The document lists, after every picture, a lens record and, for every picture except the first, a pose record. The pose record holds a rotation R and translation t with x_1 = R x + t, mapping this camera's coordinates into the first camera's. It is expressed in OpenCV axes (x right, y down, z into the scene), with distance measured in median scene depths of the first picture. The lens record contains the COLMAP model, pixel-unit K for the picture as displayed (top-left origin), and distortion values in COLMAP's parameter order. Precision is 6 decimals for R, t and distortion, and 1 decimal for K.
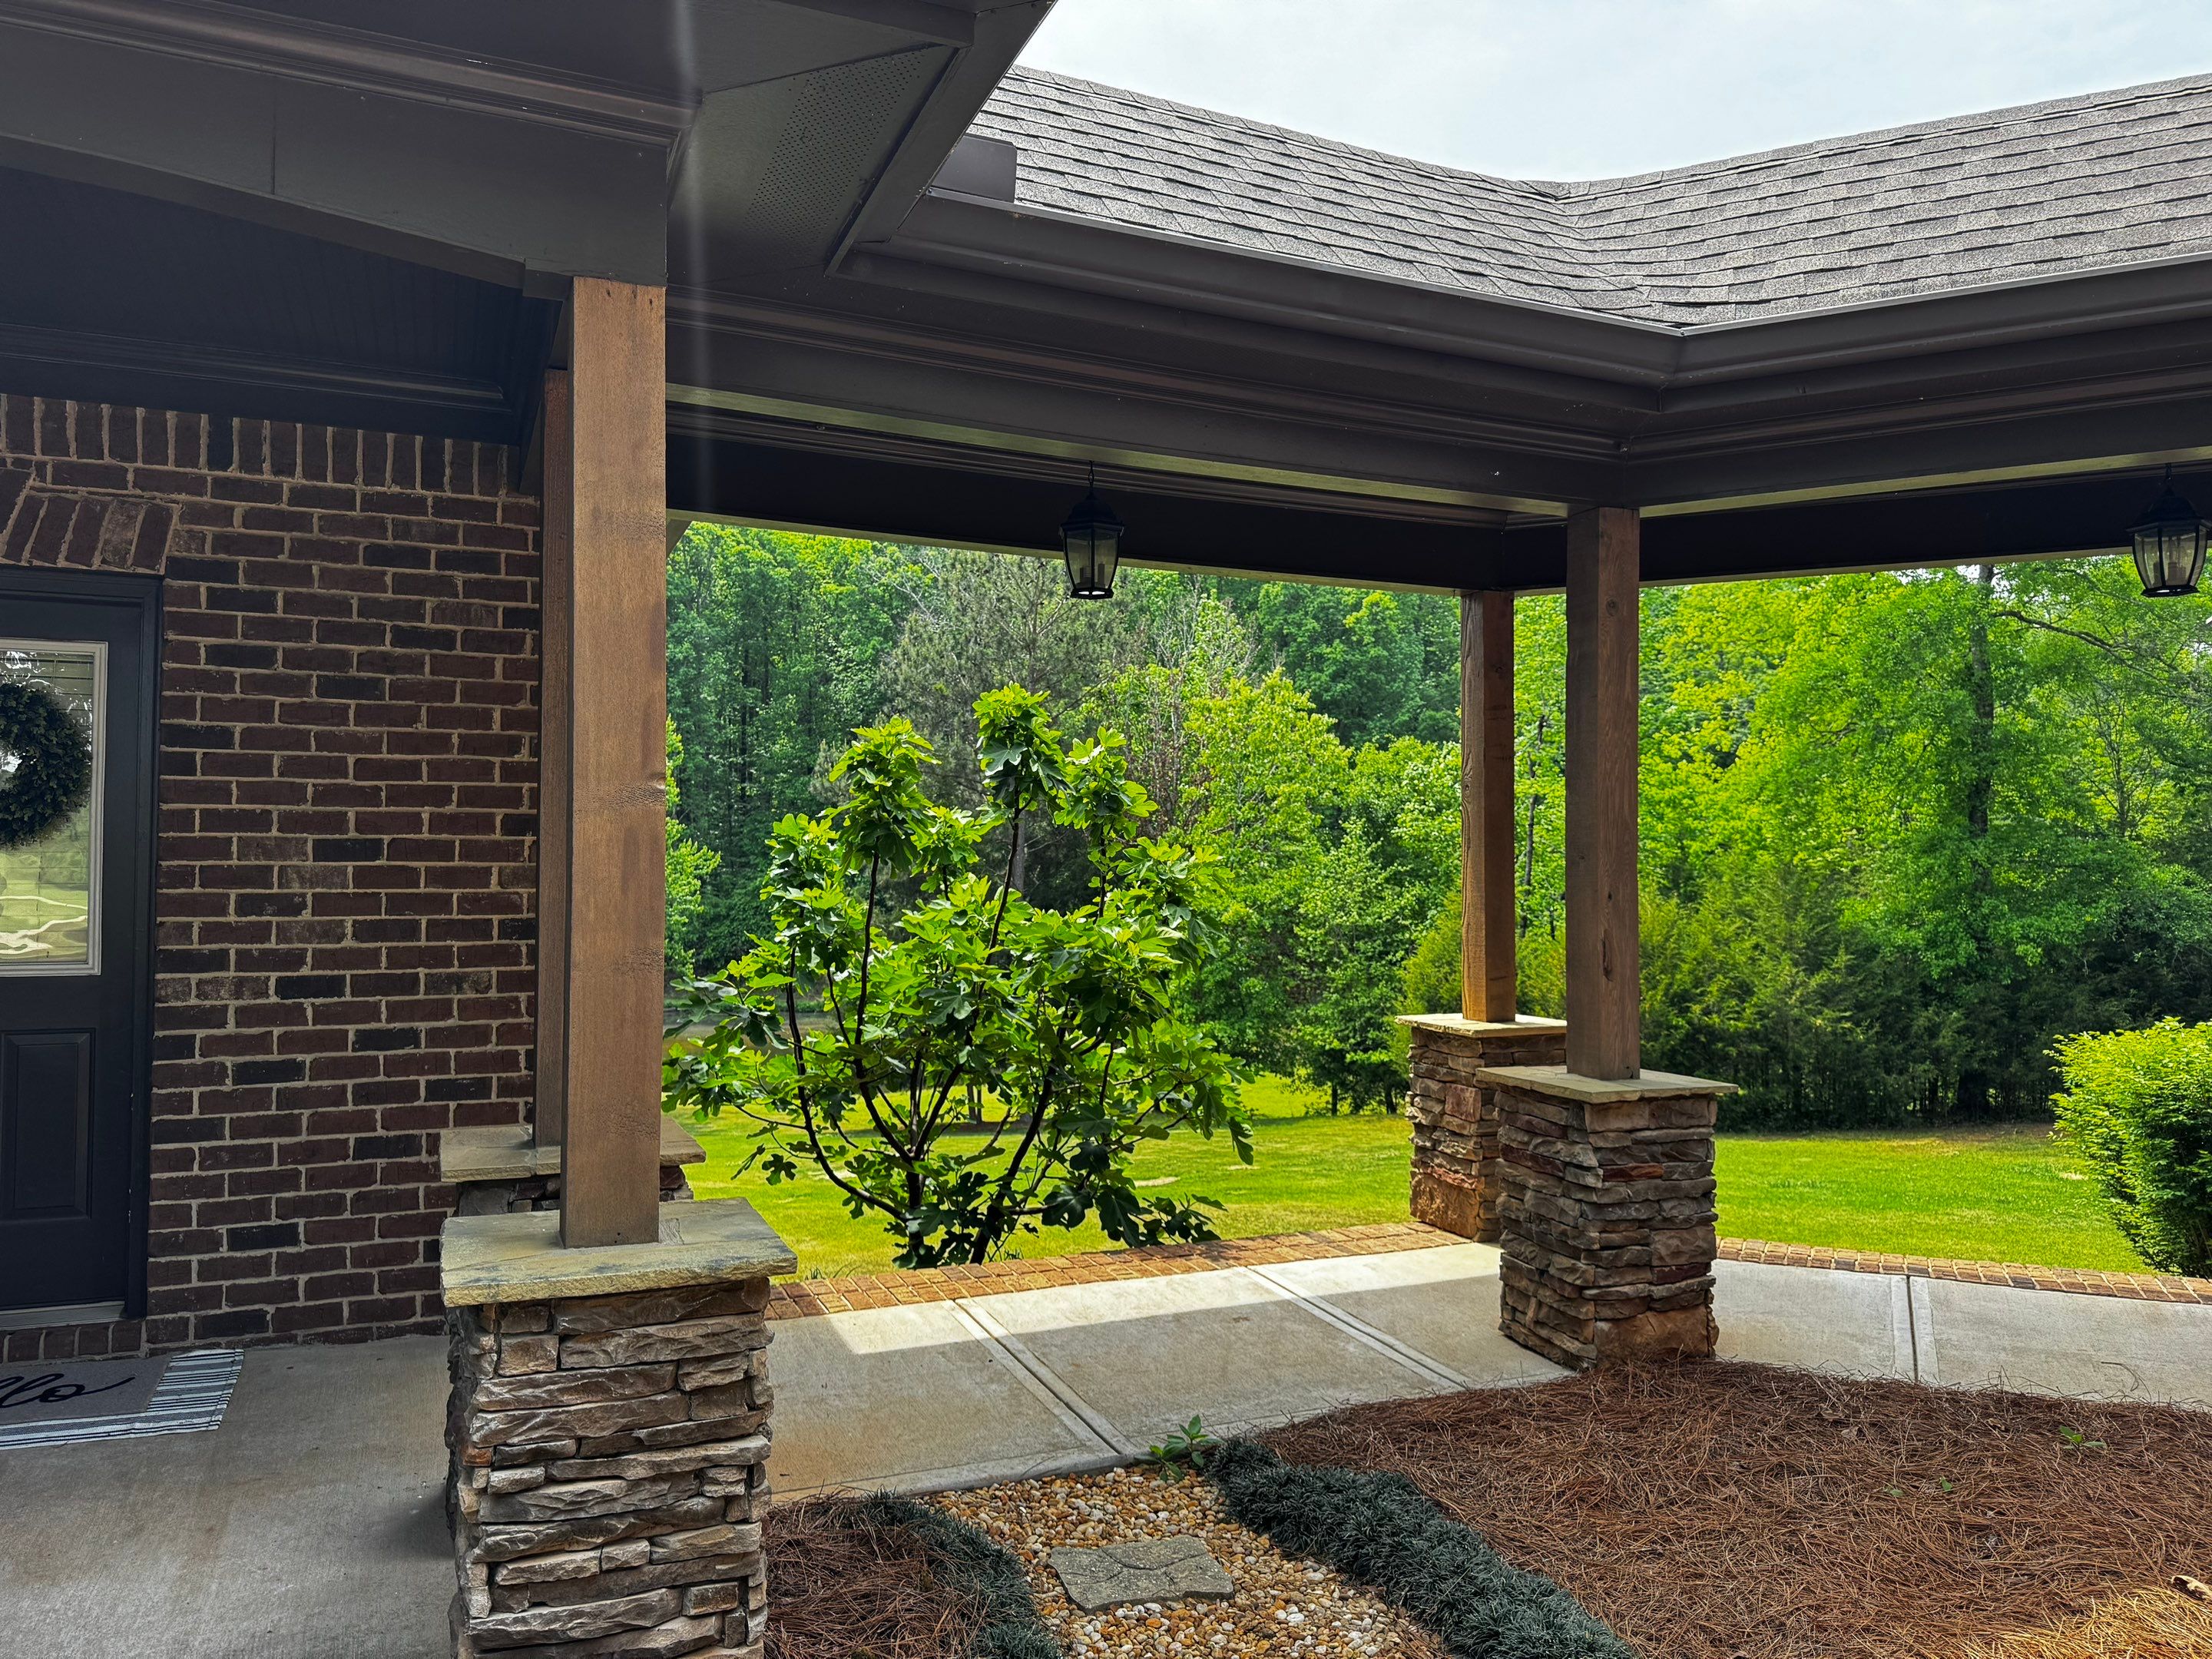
lens RADIAL K [[1575.3, 0, 1107.1], [0, 1575.3, 821.2], [0, 0, 1]] dist [0.033085, -0.045389]
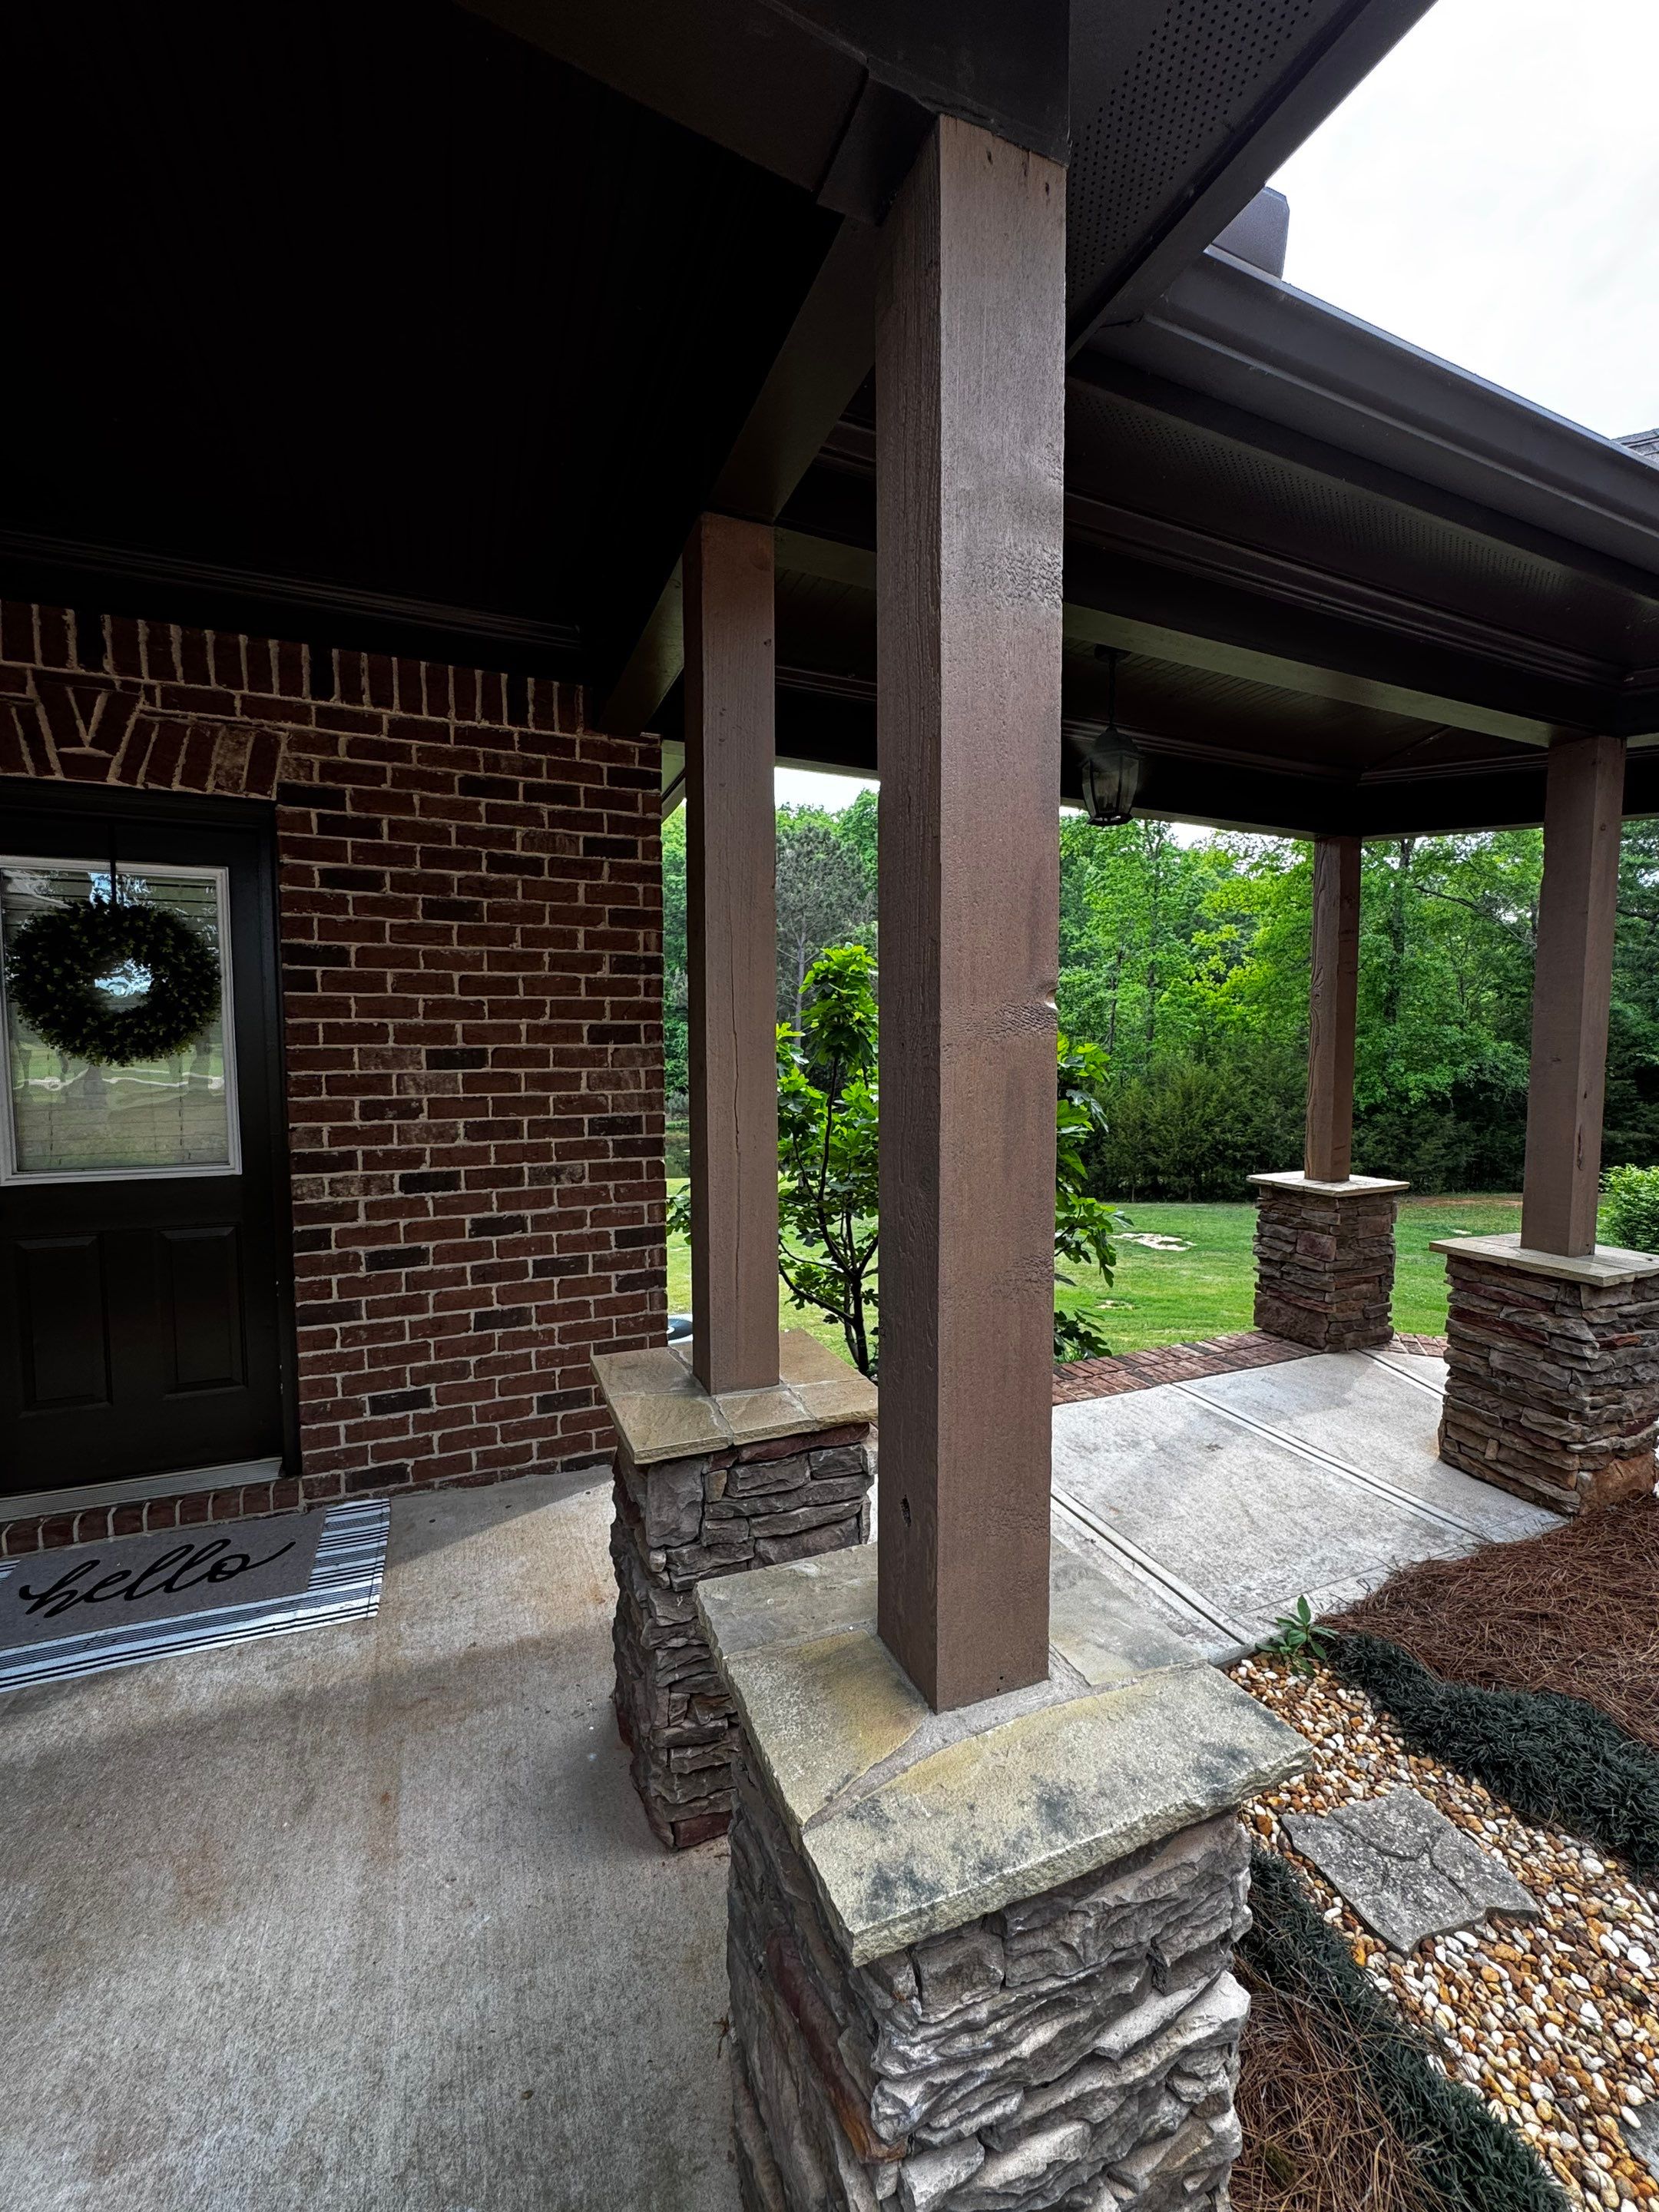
lens RADIAL K [[881.7, 0, 815.8], [0, 881.7, 1102.7], [0, 0, 1]] dist [-0.003264, -0.000158]
pose [[0.999987, -0.003900, -0.003245, -0.230059], [0.004200, 0.995161, 0.098168, -0.010952], [0.002847, -0.098180, 0.995165, 0.390420]]
